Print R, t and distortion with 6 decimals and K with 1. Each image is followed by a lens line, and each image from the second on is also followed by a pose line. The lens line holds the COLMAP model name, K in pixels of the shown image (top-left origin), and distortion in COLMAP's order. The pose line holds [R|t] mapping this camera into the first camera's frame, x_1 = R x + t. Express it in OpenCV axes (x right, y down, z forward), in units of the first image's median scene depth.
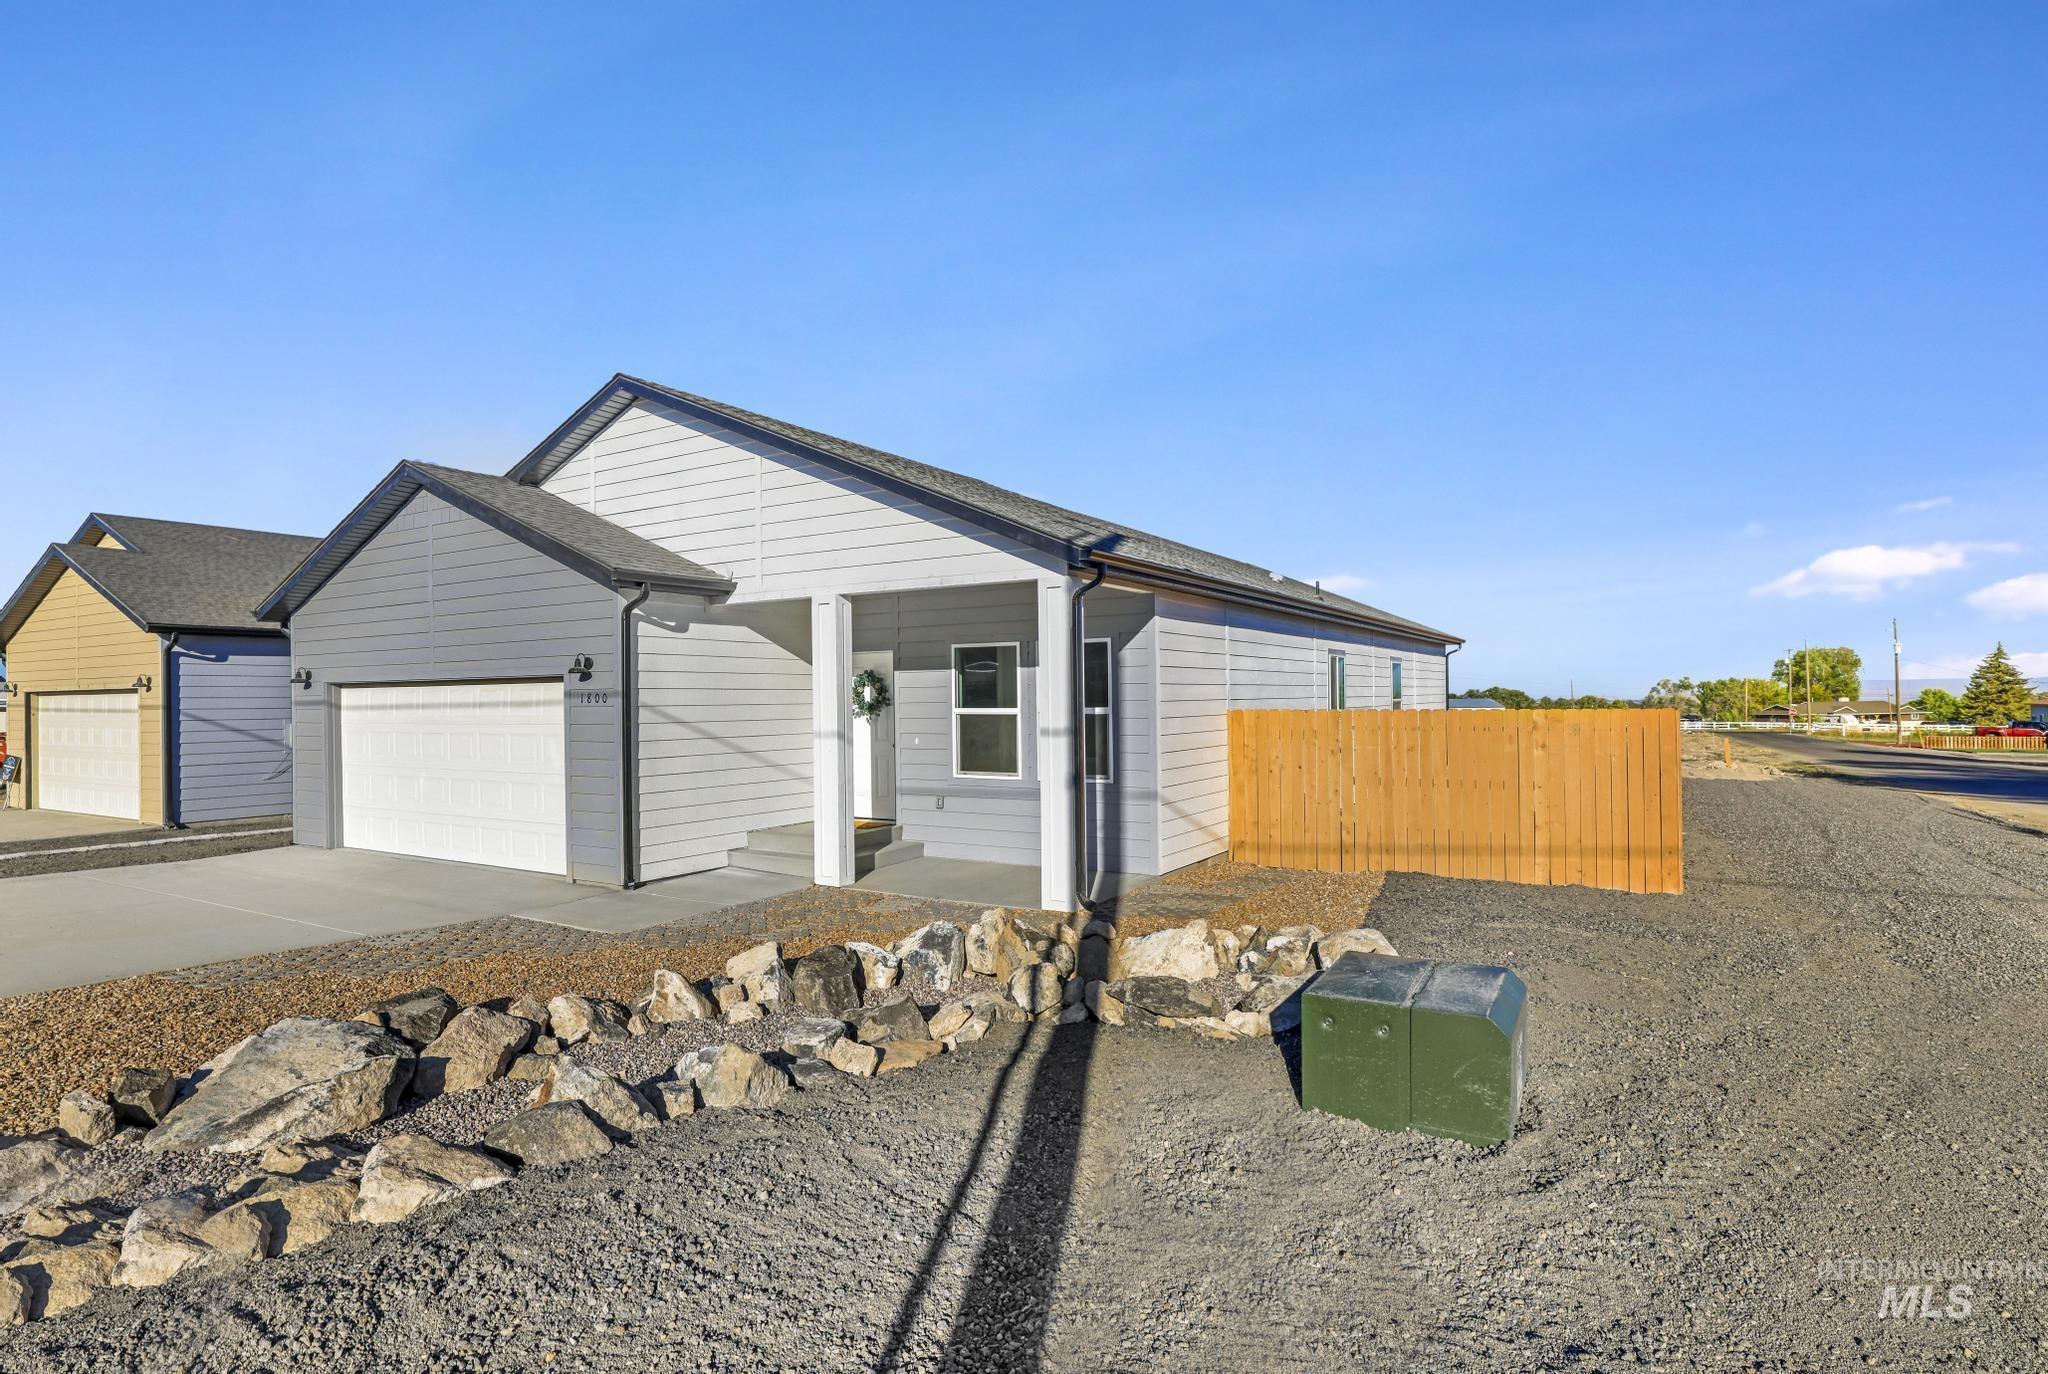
lens RADIAL K [[1062.1, 0, 1024.0], [0, 1062.1, 687.0], [0, 0, 1]] dist [-0.030463, -0.000291]
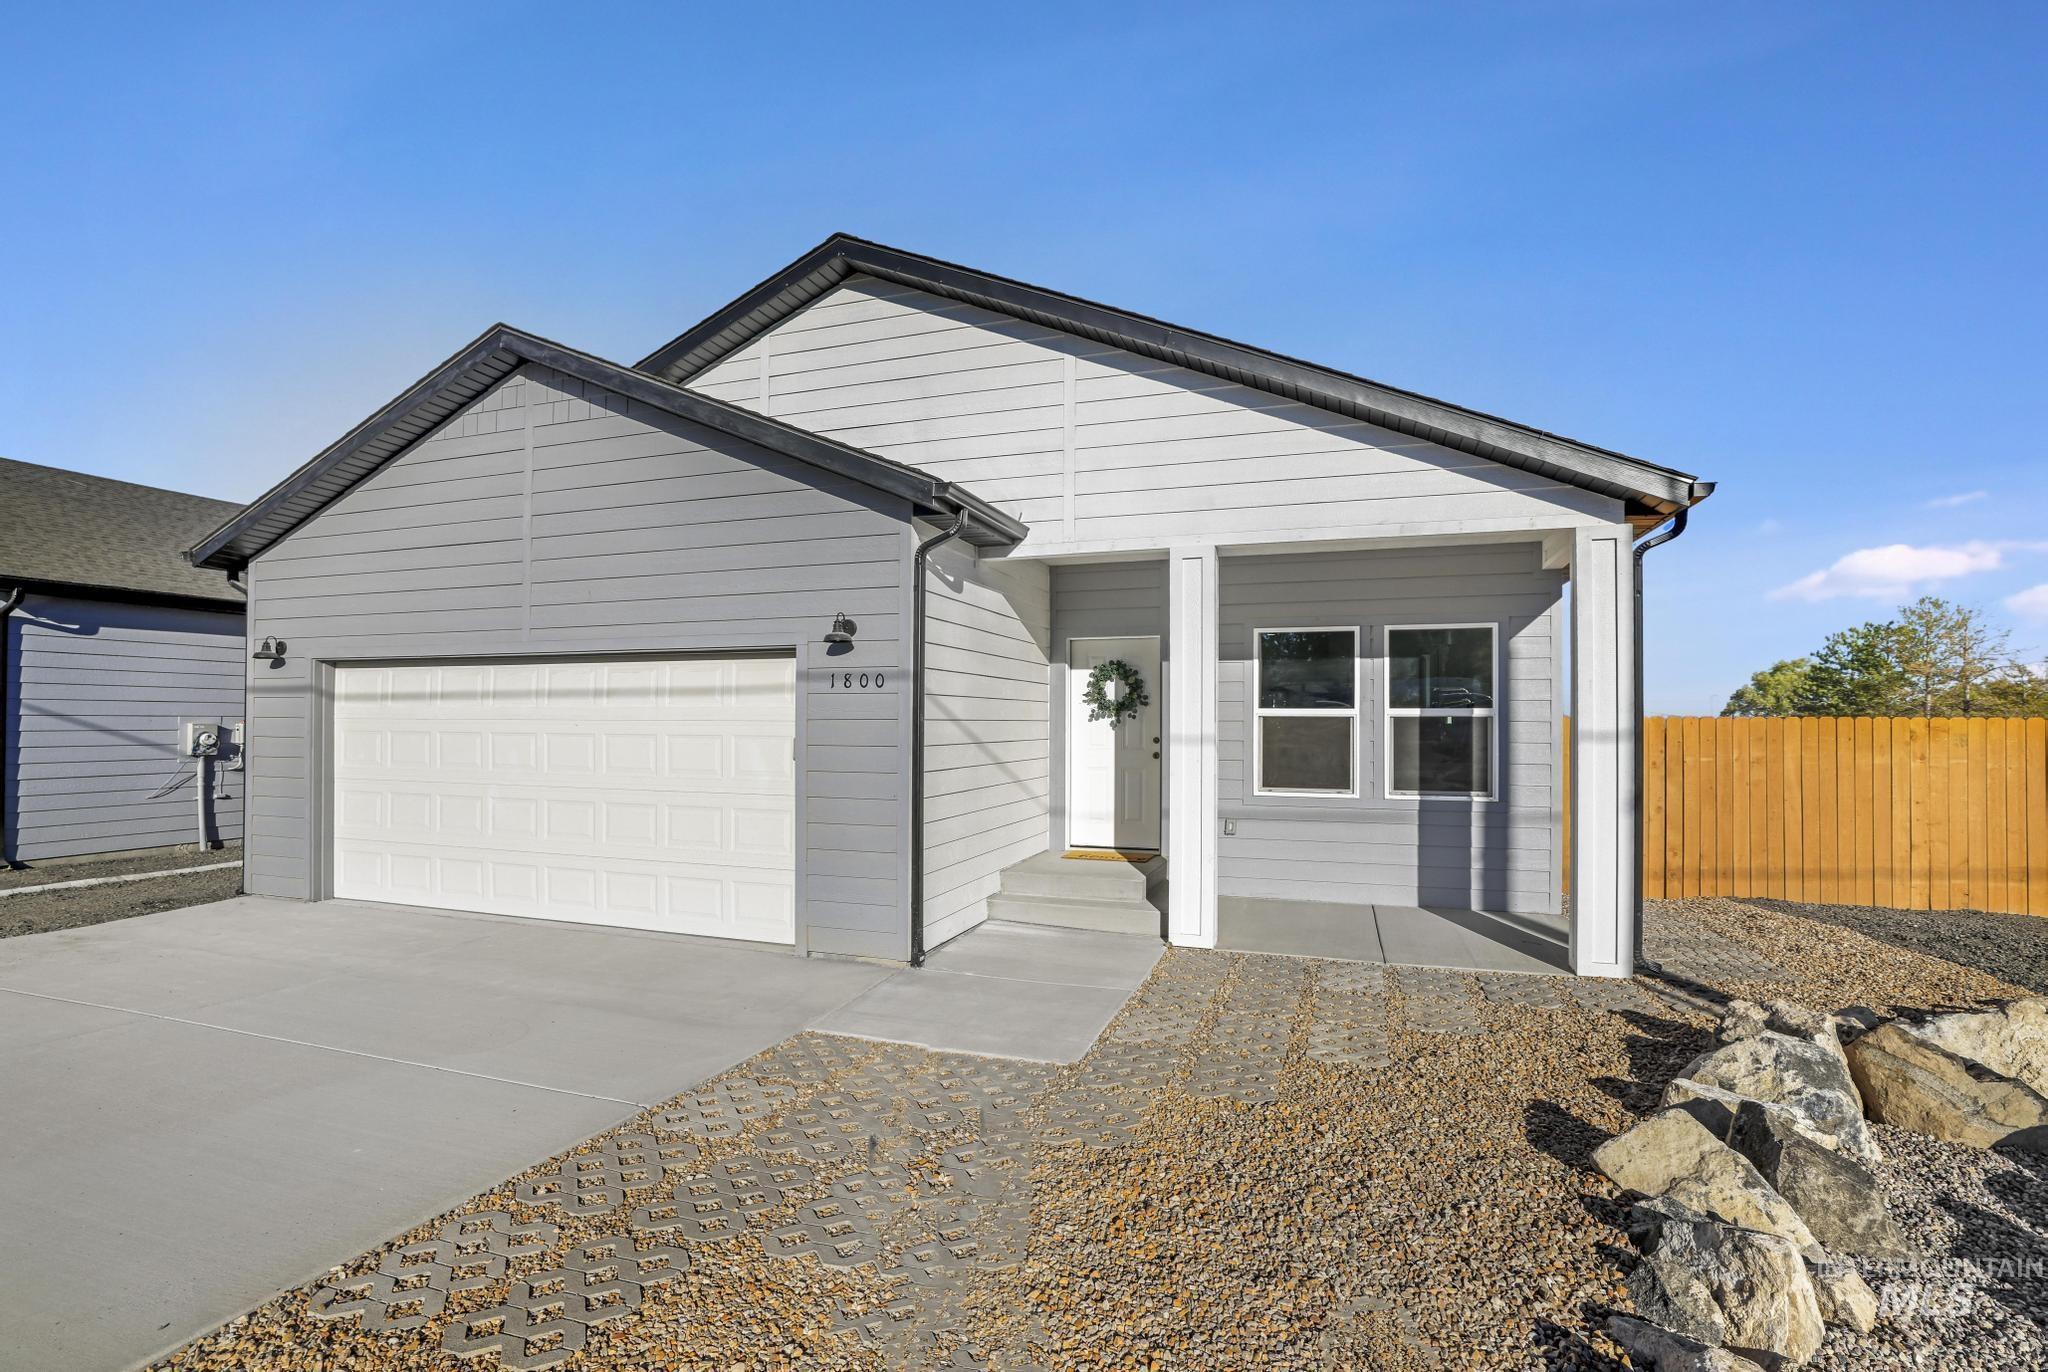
lens RADIAL K [[919.0, 0, 1019.9], [0, 919.0, 706.6], [0, 0, 1]] dist [-0.039040, 0.008540]
pose [[0.975526, 0.017544, 0.219184, -0.391075], [-0.016782, 0.999845, -0.005339, 0.025246], [-0.219244, 0.001530, 0.975669, 0.369187]]
